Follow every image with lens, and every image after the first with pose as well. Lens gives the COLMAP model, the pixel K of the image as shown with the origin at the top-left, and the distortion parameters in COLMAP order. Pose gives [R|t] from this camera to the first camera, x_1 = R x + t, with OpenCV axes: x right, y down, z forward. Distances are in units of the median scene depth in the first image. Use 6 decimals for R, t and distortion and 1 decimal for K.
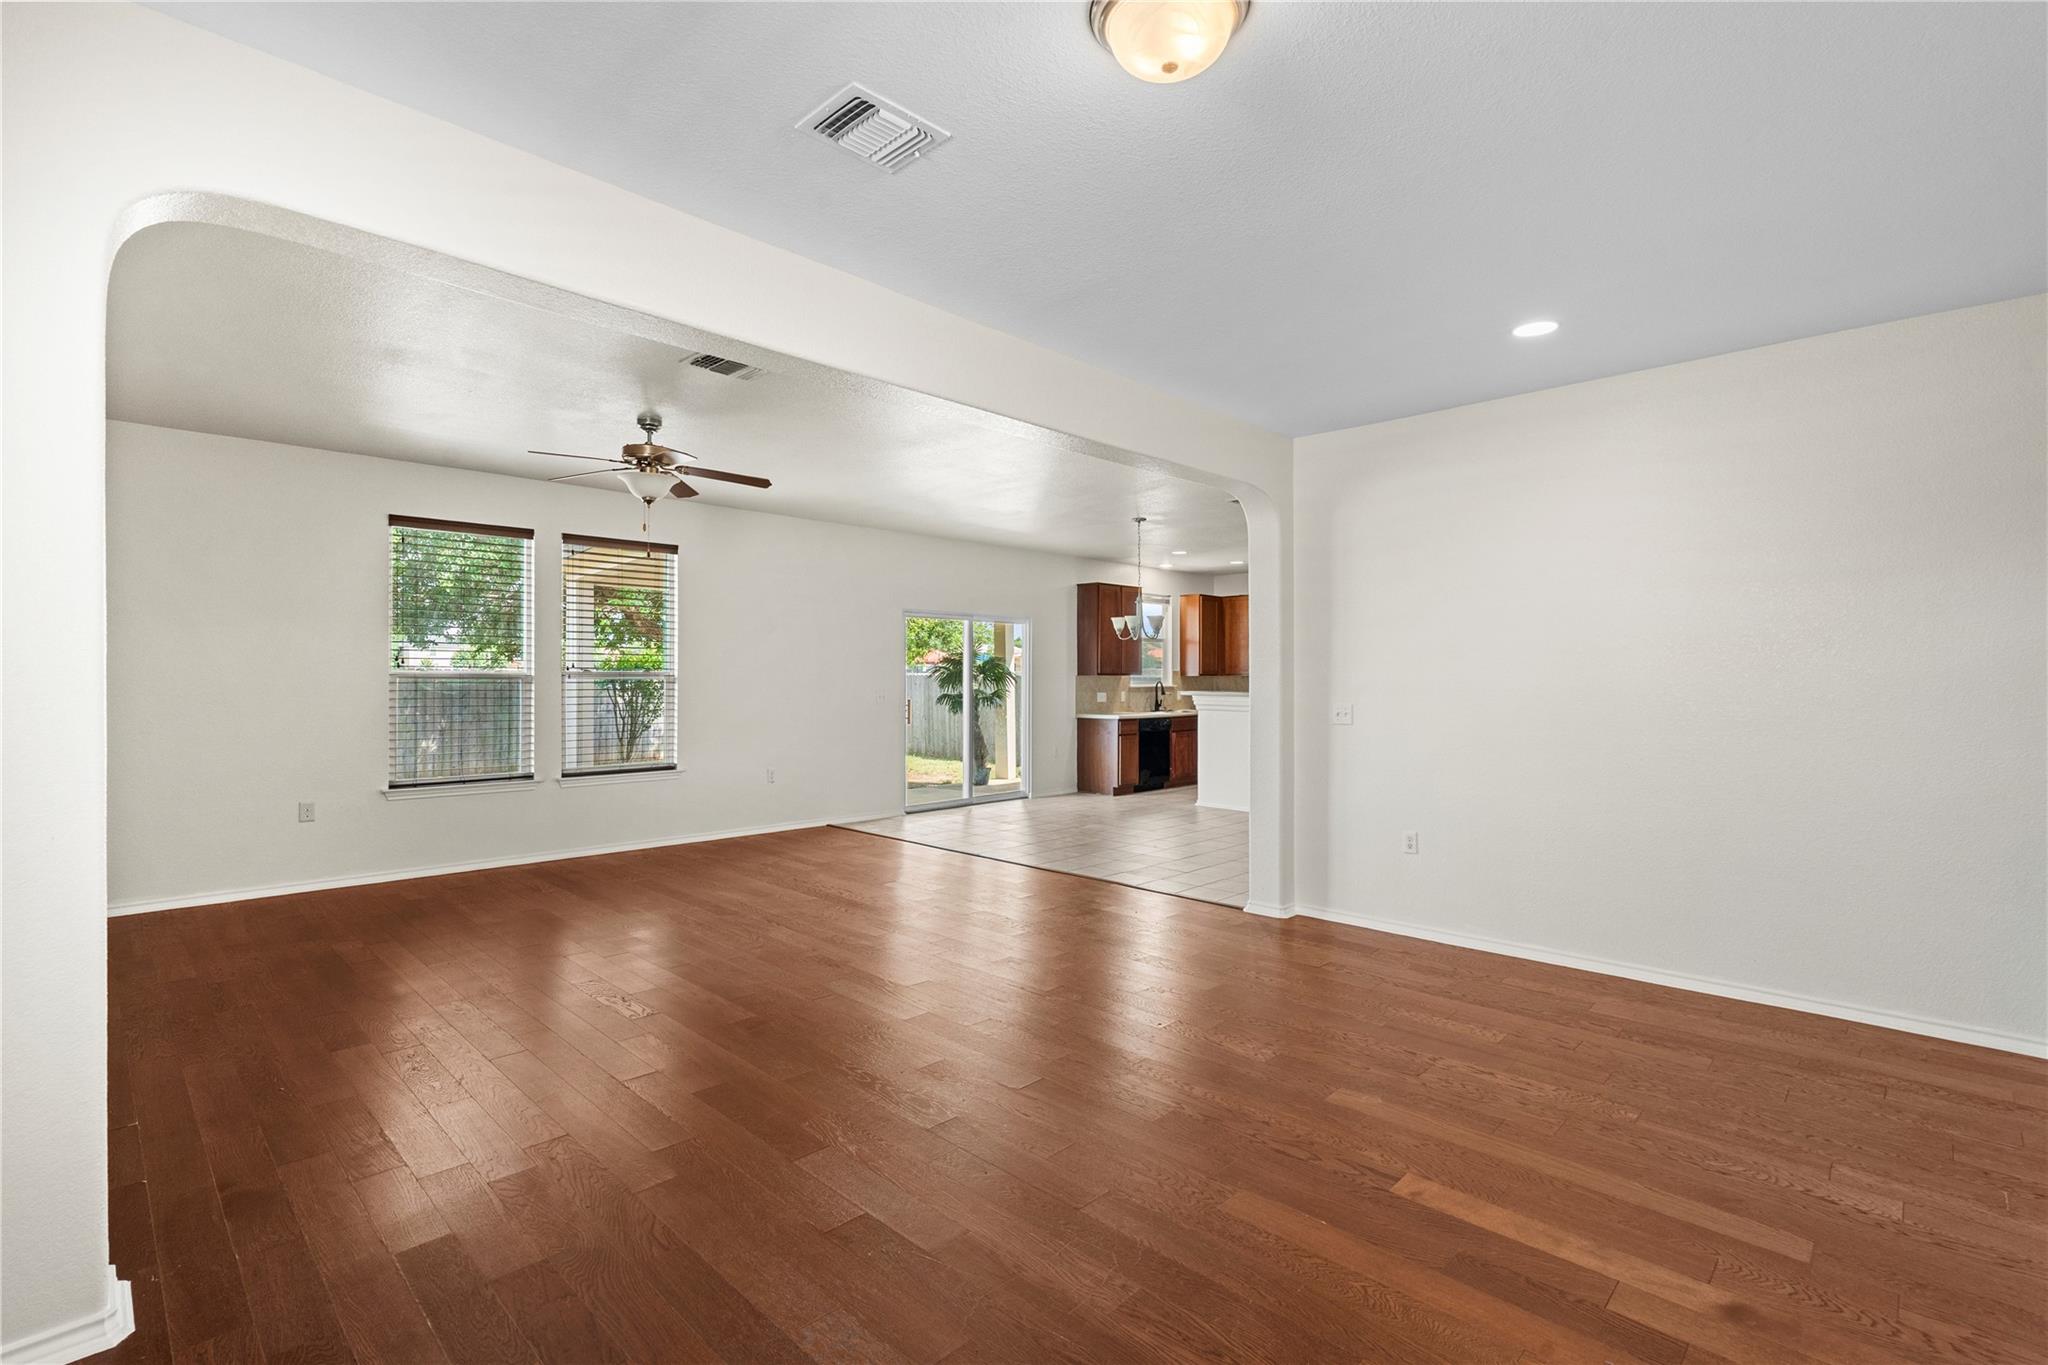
lens RADIAL K [[942.7, 0, 1023.7], [0, 942.7, 674.4], [0, 0, 1]] dist [-0.002078, 0.000855]
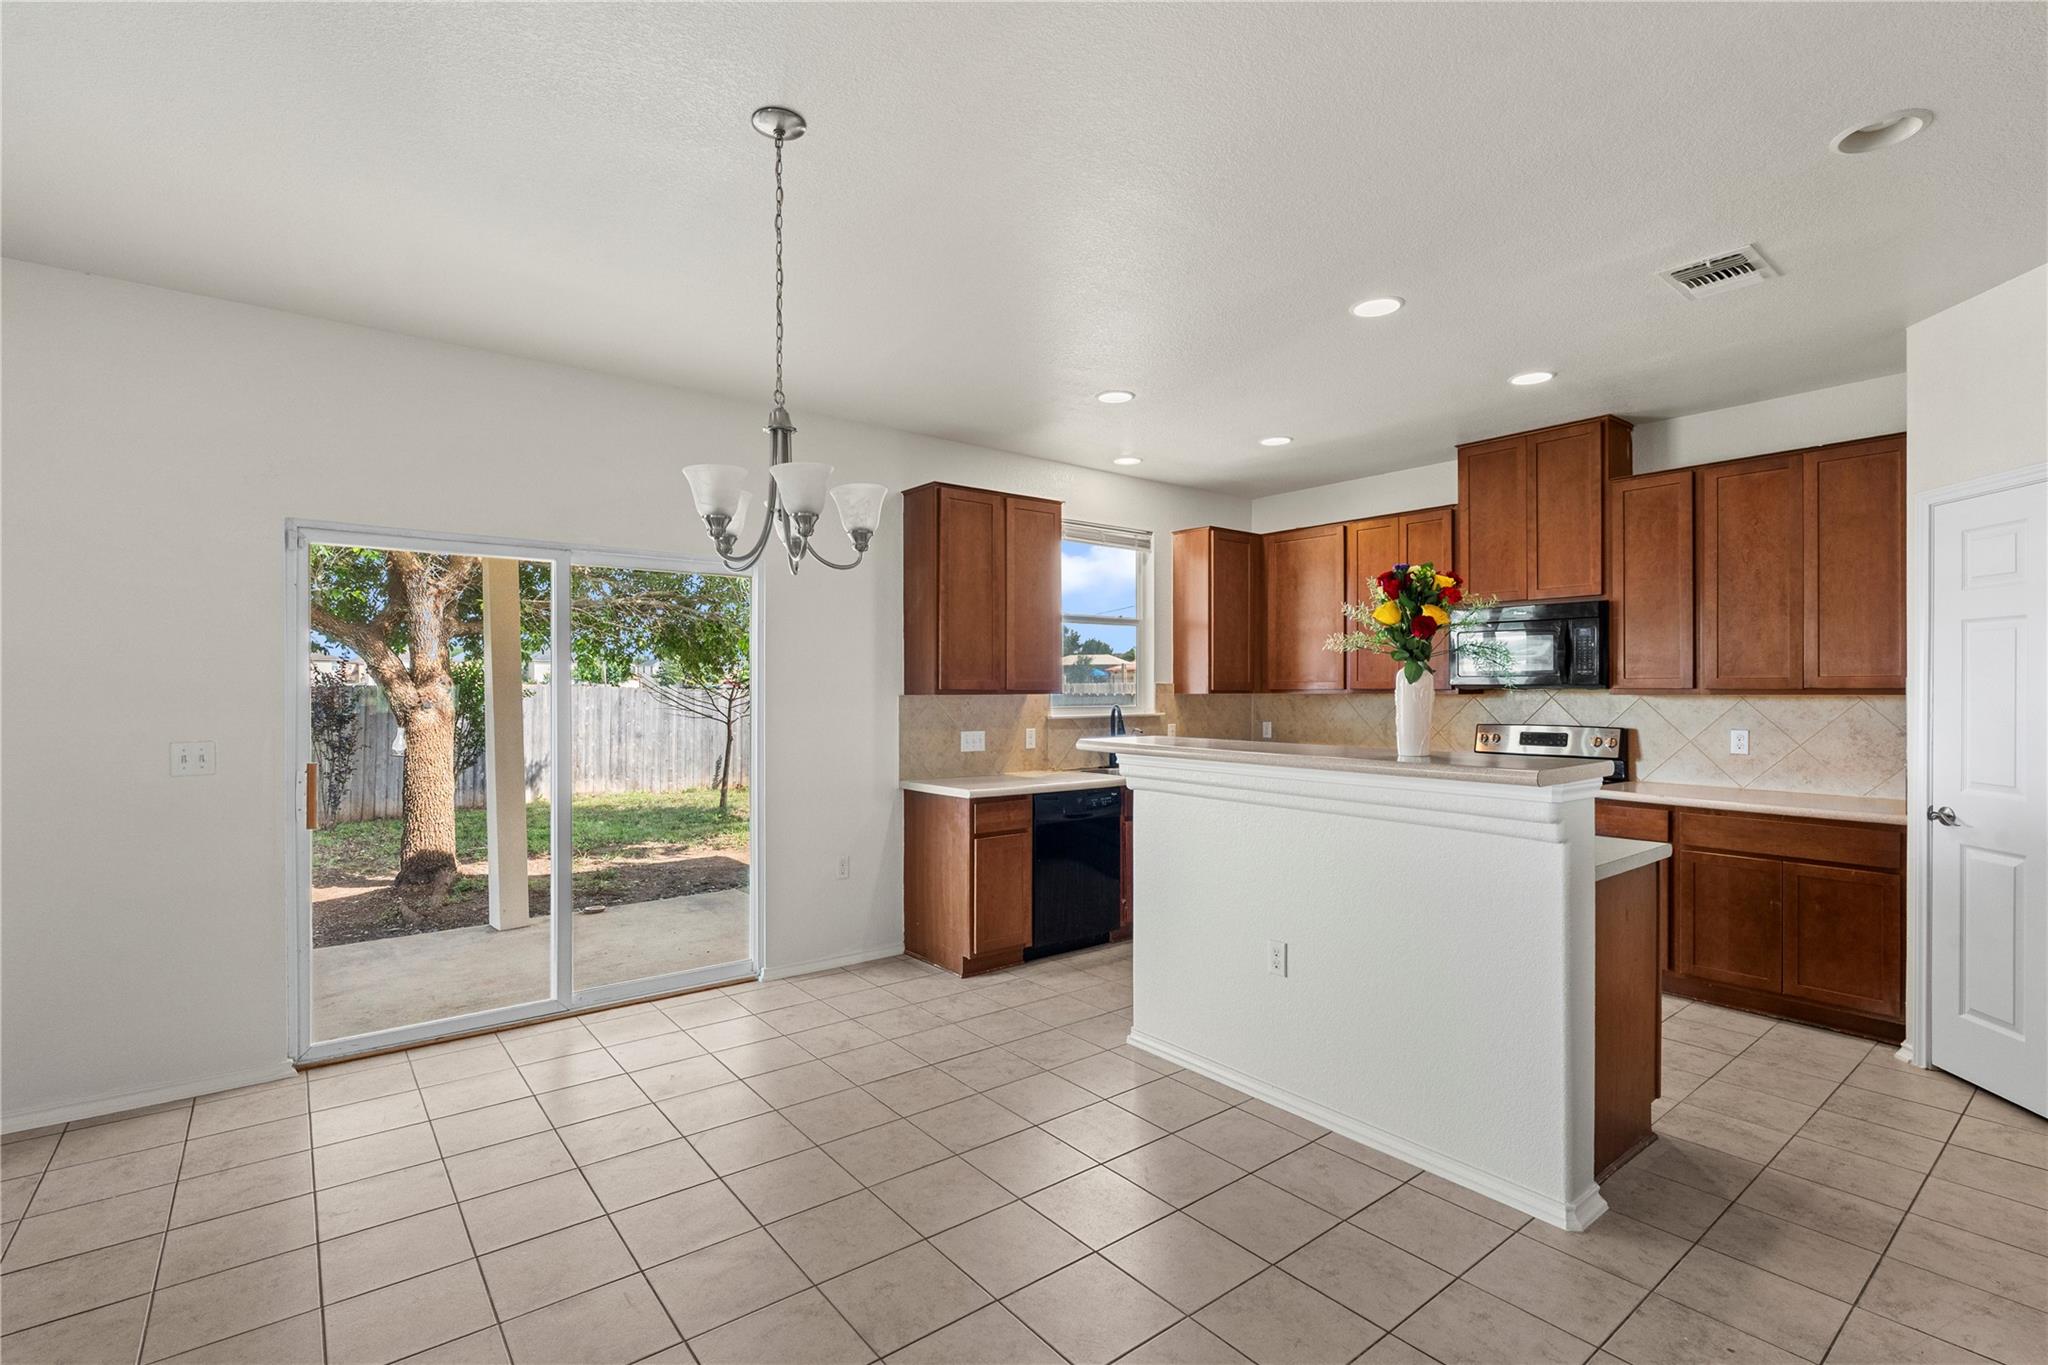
lens RADIAL K [[947.9, 0, 1020.3], [0, 947.9, 694.7], [0, 0, 1]] dist [-0.001501, 0.000320]
pose [[0.991631, 0.001053, -0.129102, 0.170684], [0.000301, 0.999945, 0.010470, -0.003576], [0.129106, -0.010422, 0.991576, 0.557999]]
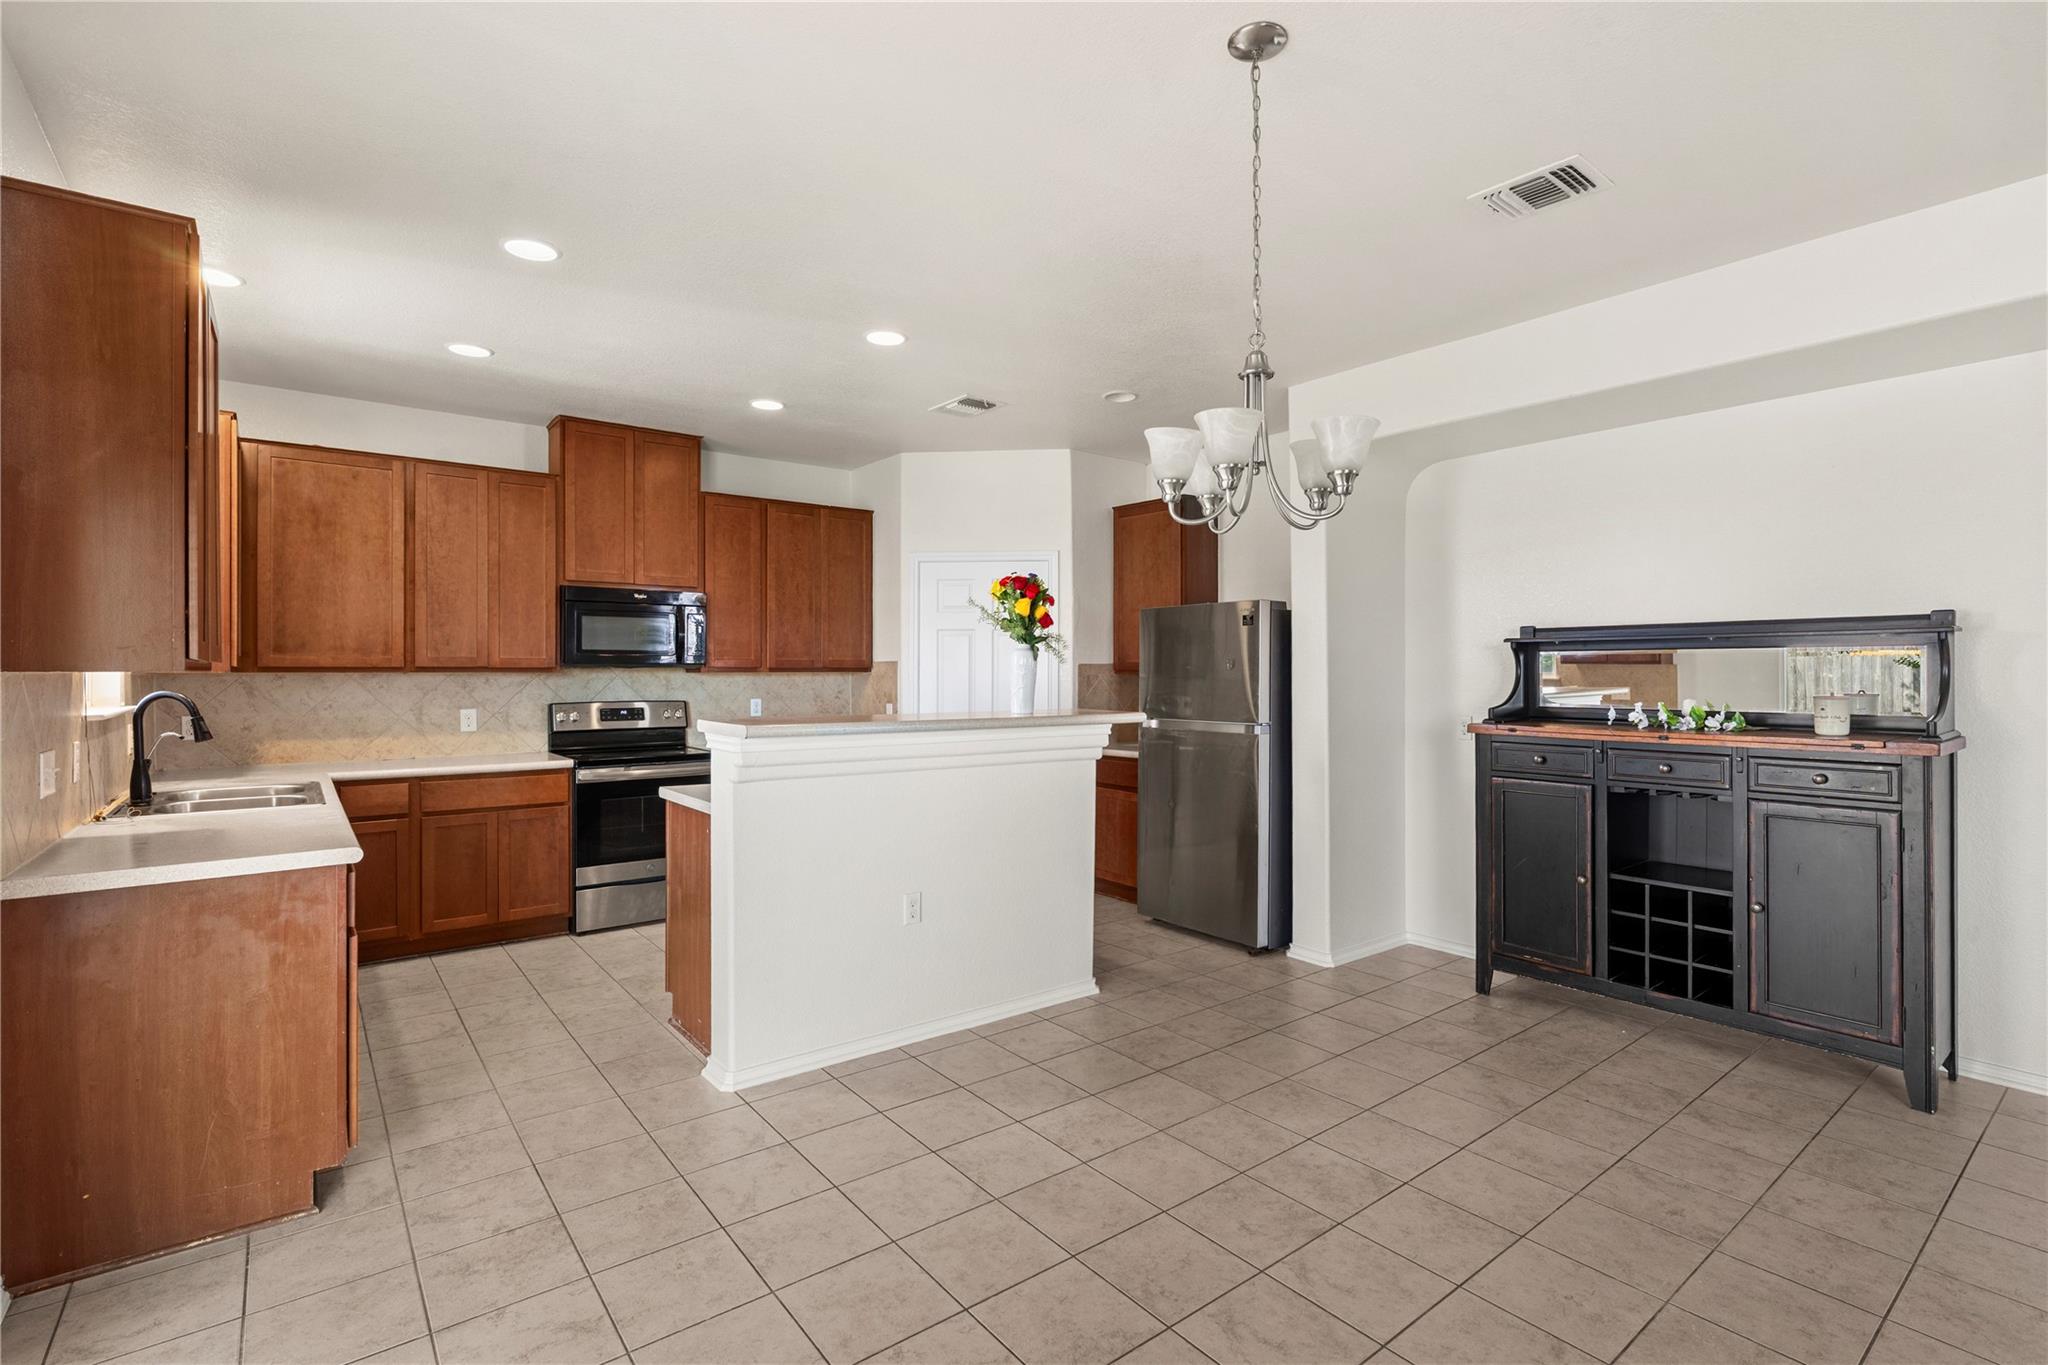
lens RADIAL K [[942.7, 0, 1023.7], [0, 942.7, 674.4], [0, 0, 1]] dist [-0.002078, 0.000855]
pose [[0.135980, 0.000068, 0.990712, -0.099898], [-0.003294, 0.999995, 0.000383, 0.001342], [-0.990706, -0.003316, 0.135980, 0.776809]]
